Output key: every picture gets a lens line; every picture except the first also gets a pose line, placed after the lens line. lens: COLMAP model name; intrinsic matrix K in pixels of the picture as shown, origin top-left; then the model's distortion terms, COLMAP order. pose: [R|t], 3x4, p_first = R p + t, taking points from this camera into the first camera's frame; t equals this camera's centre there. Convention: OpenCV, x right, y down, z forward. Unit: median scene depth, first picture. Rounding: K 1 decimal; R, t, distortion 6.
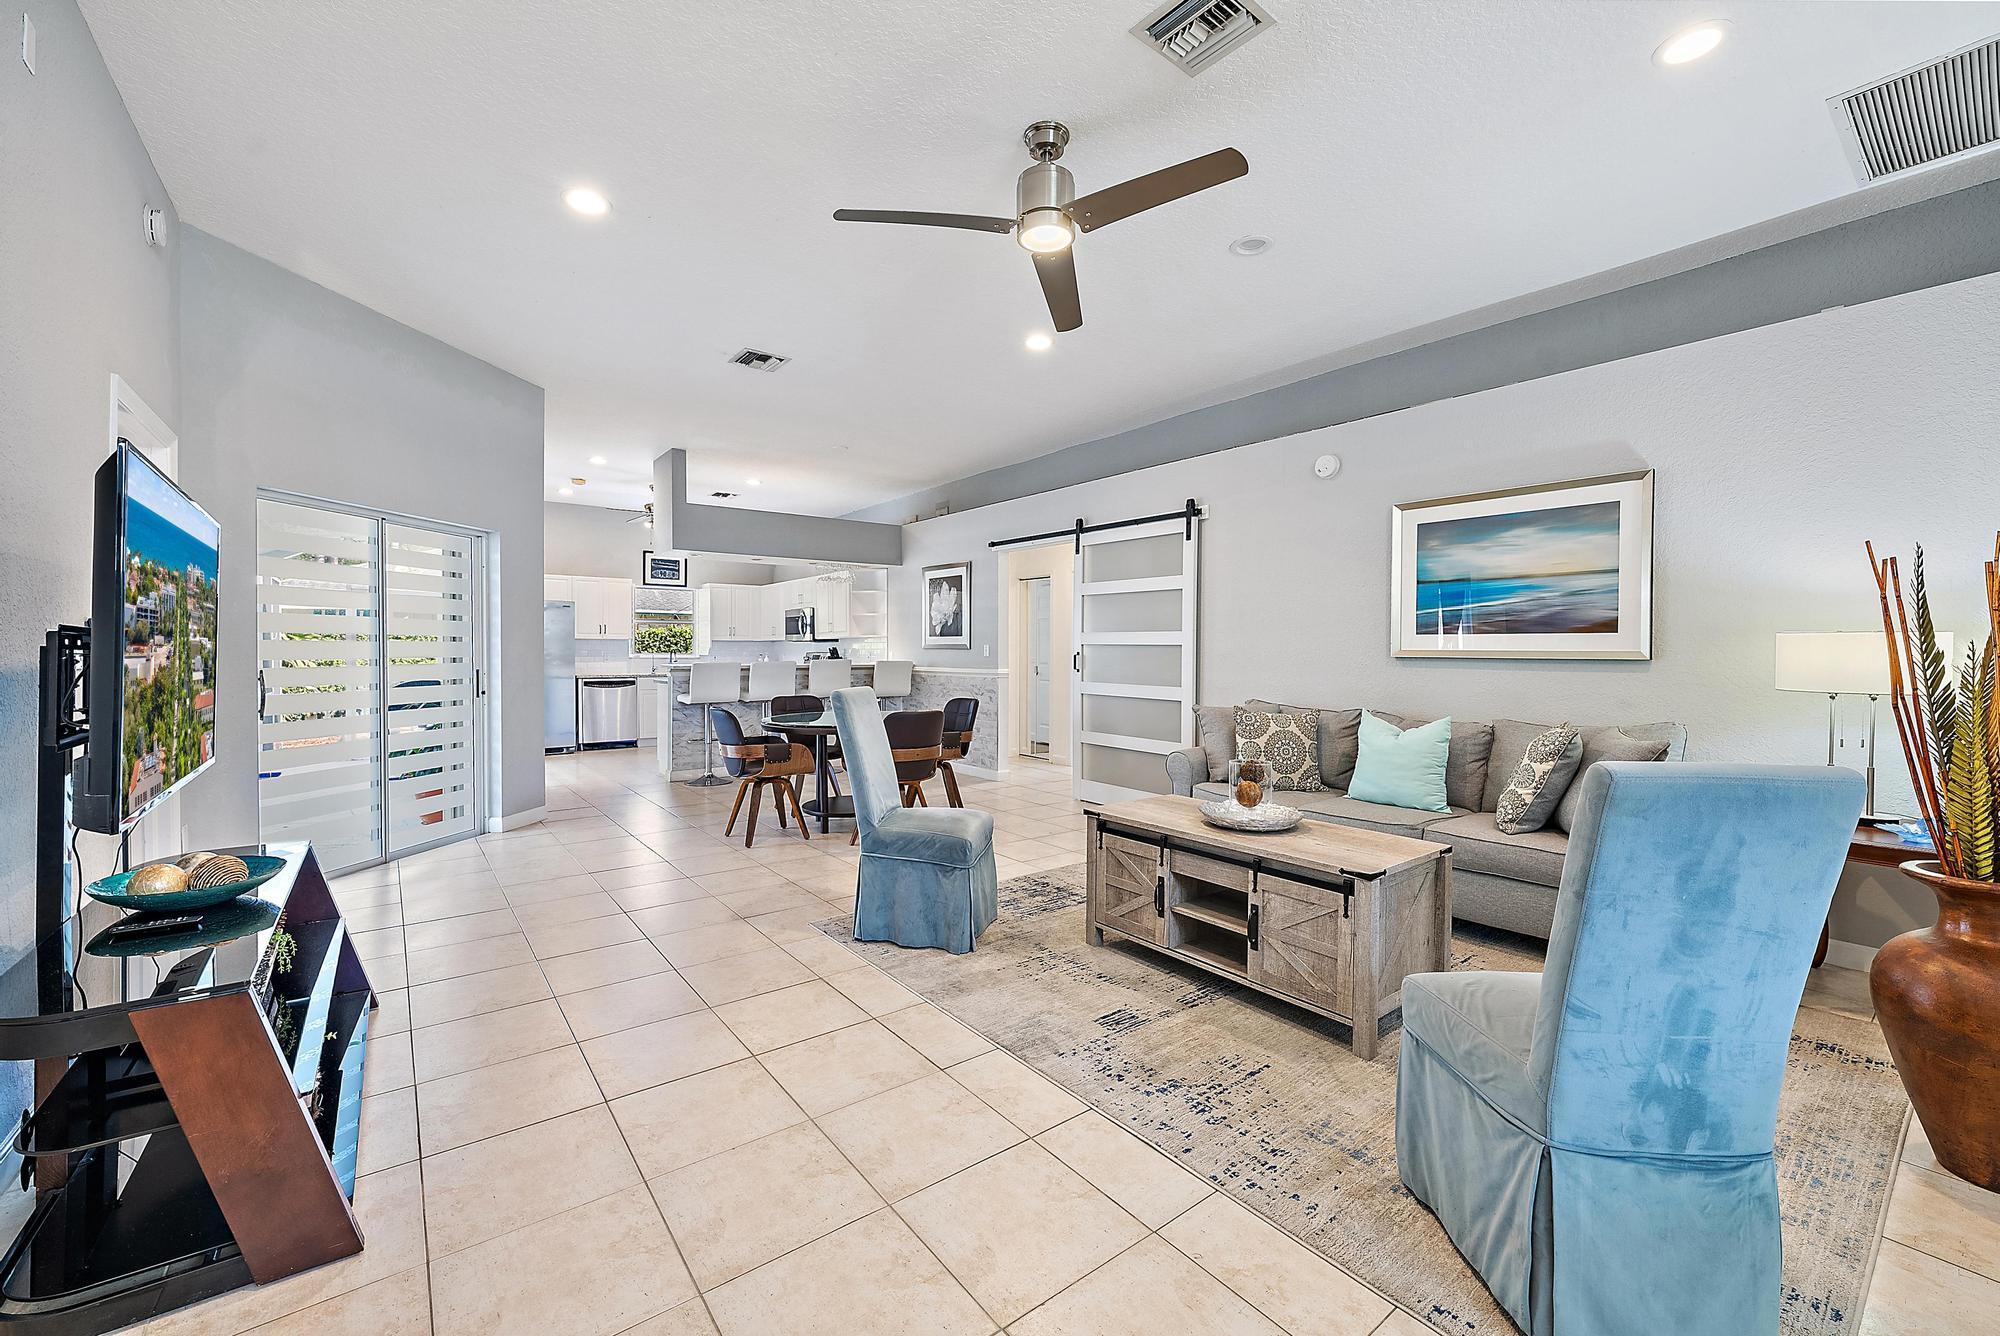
lens RADIAL K [[794.7, 0, 1000.5], [0, 794.7, 664.1], [0, 0, 1]] dist [-0.002243, -0.000248]
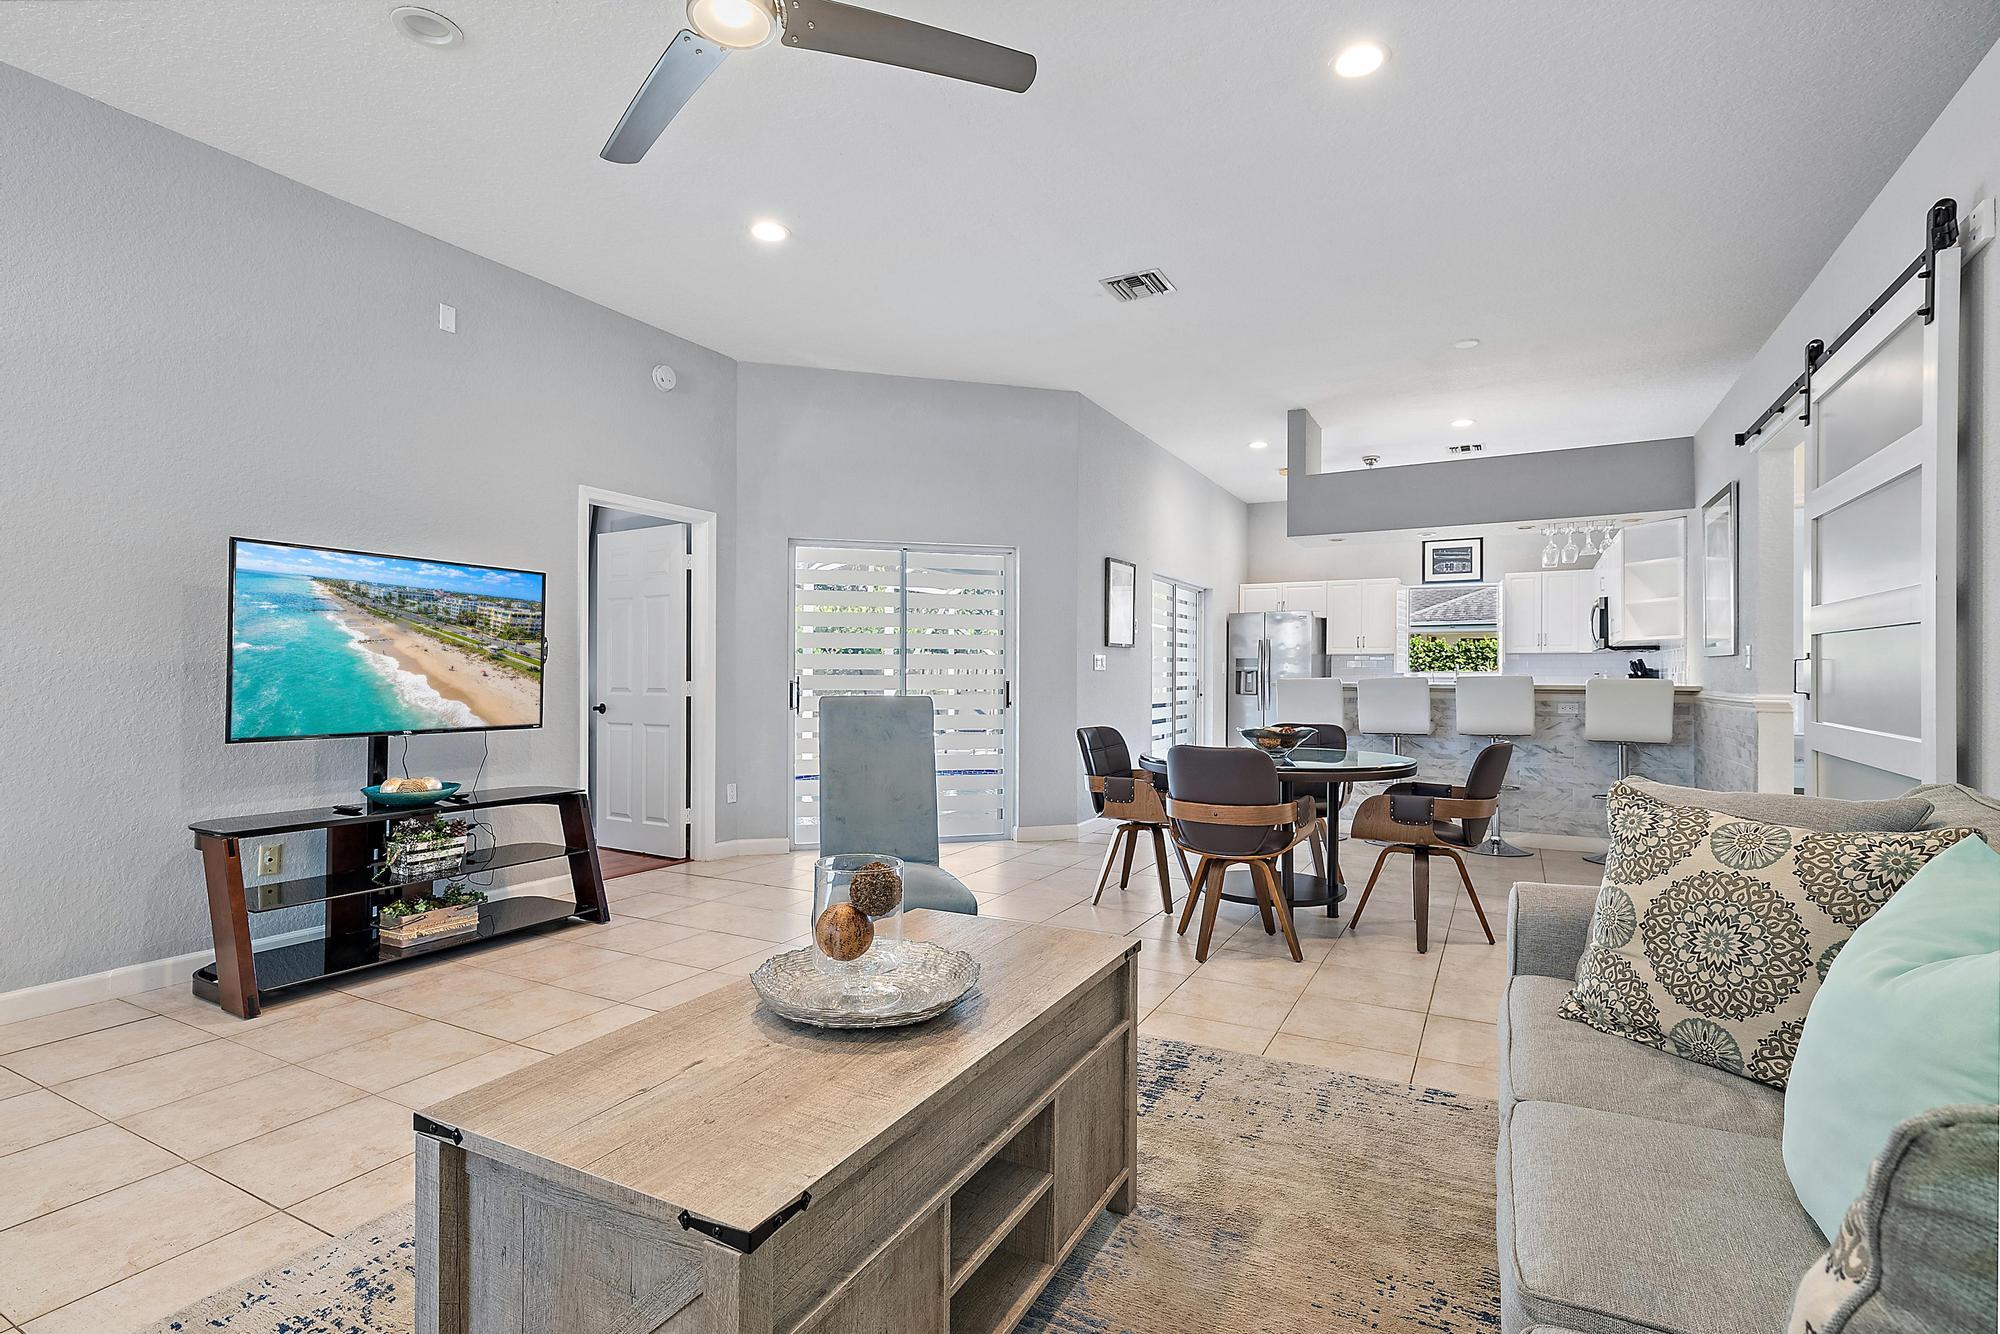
lens RADIAL K [[958.0, 0, 998.4], [0, 958.0, 672.8], [0, 0, 1]] dist [0.000987, 0.000084]
pose [[0.407789, -0.004067, -0.913067, 0.404172], [-0.016126, 0.999802, -0.011655, 0.008805], [0.912934, 0.019477, 0.407643, 0.401771]]
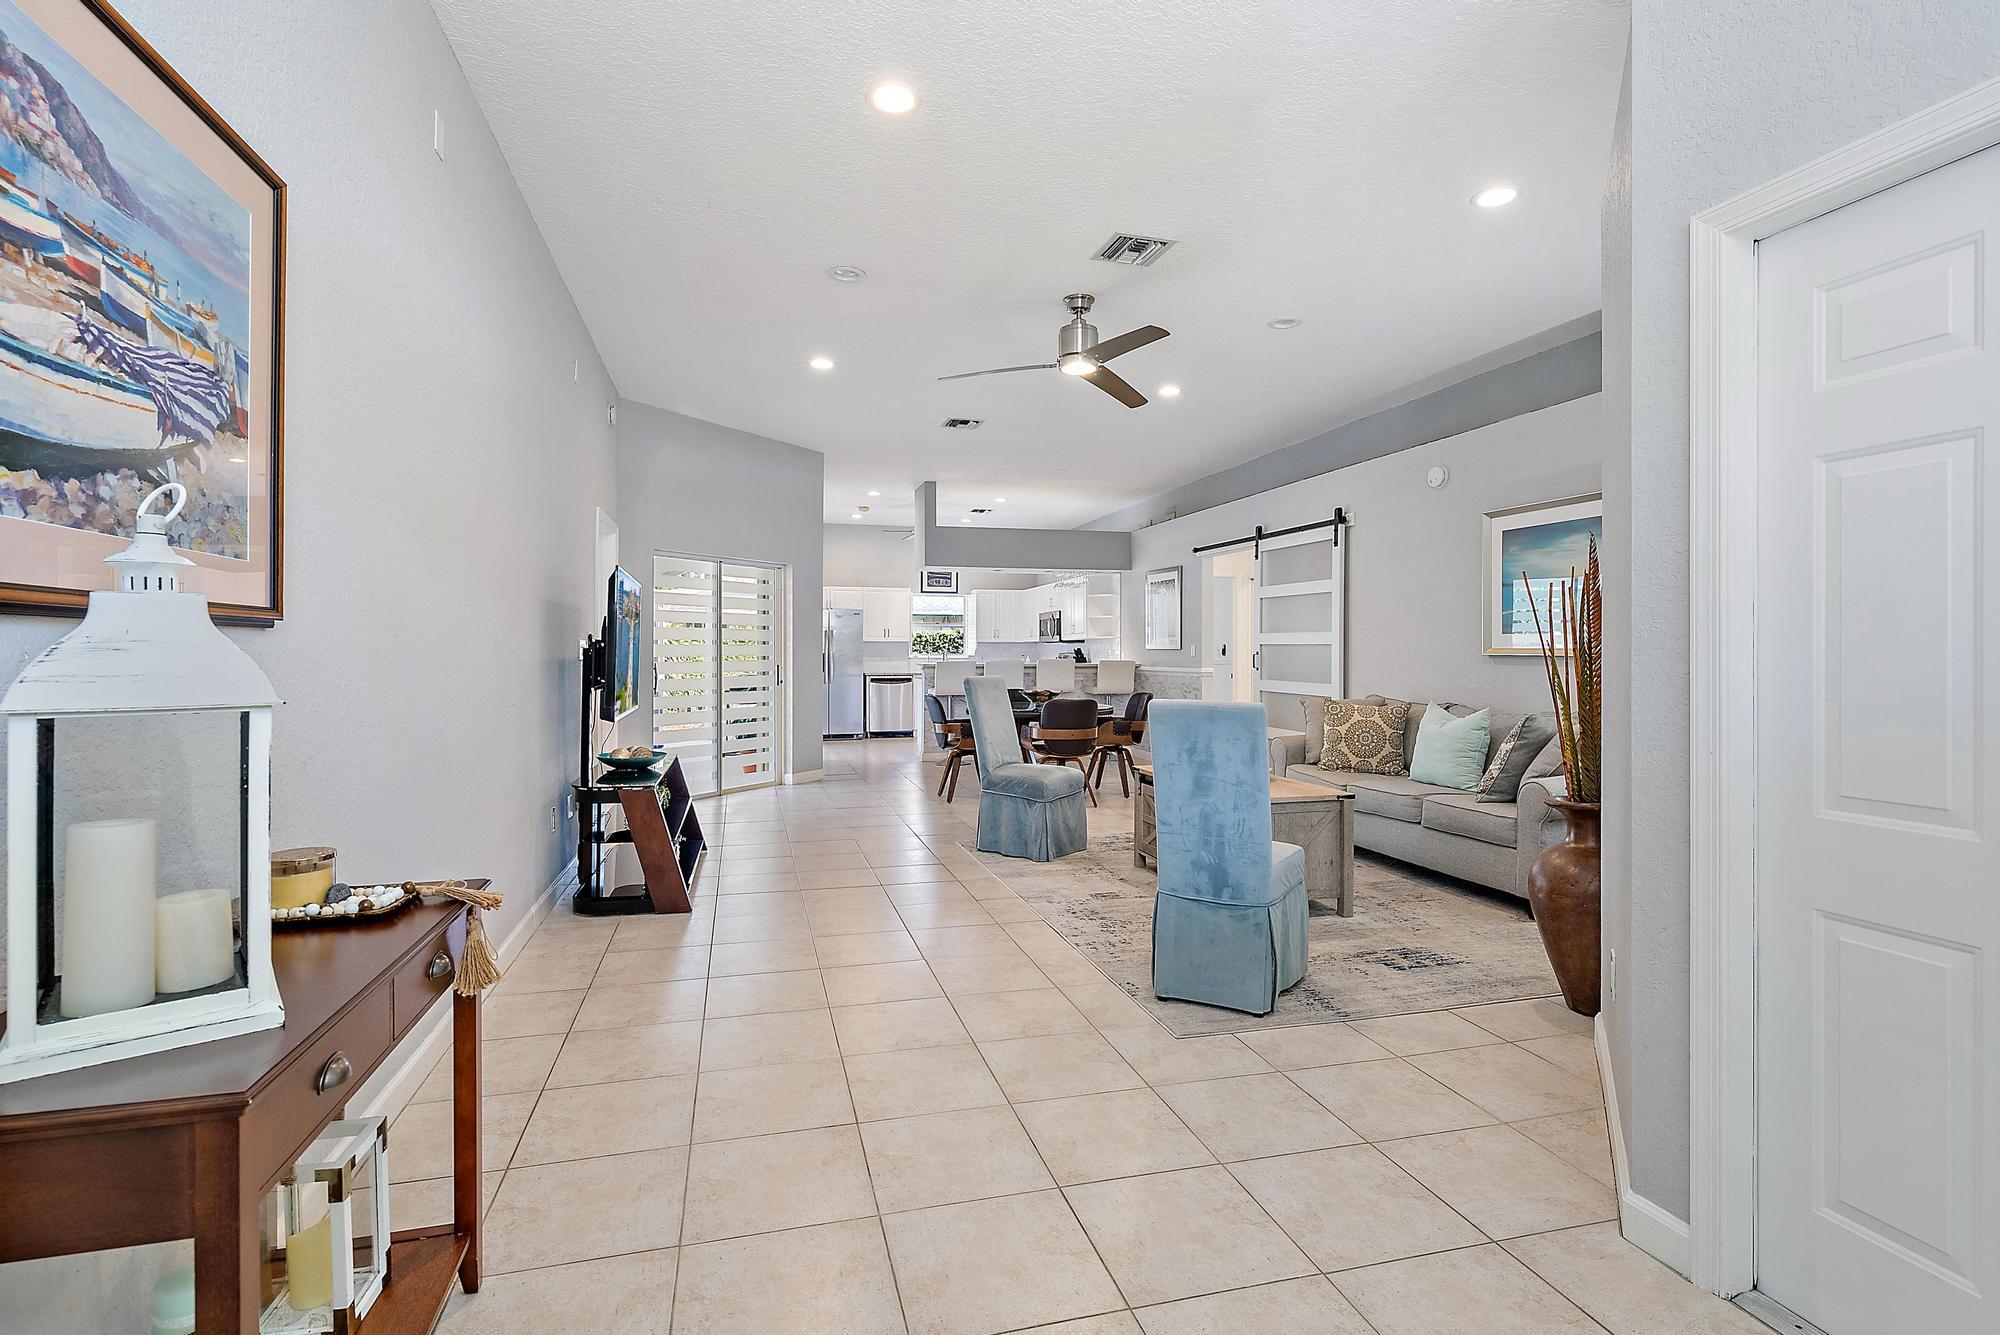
lens RADIAL K [[941.2, 0, 1000.3], [0, 941.2, 648.5], [0, 0, 1]] dist [0.001652, 0.000242]
pose [[0.923815, -0.003302, -0.382825, 0.269325], [-0.004732, 0.999788, -0.020042, 0.007825], [0.382810, 0.020327, 0.923603, -0.300908]]
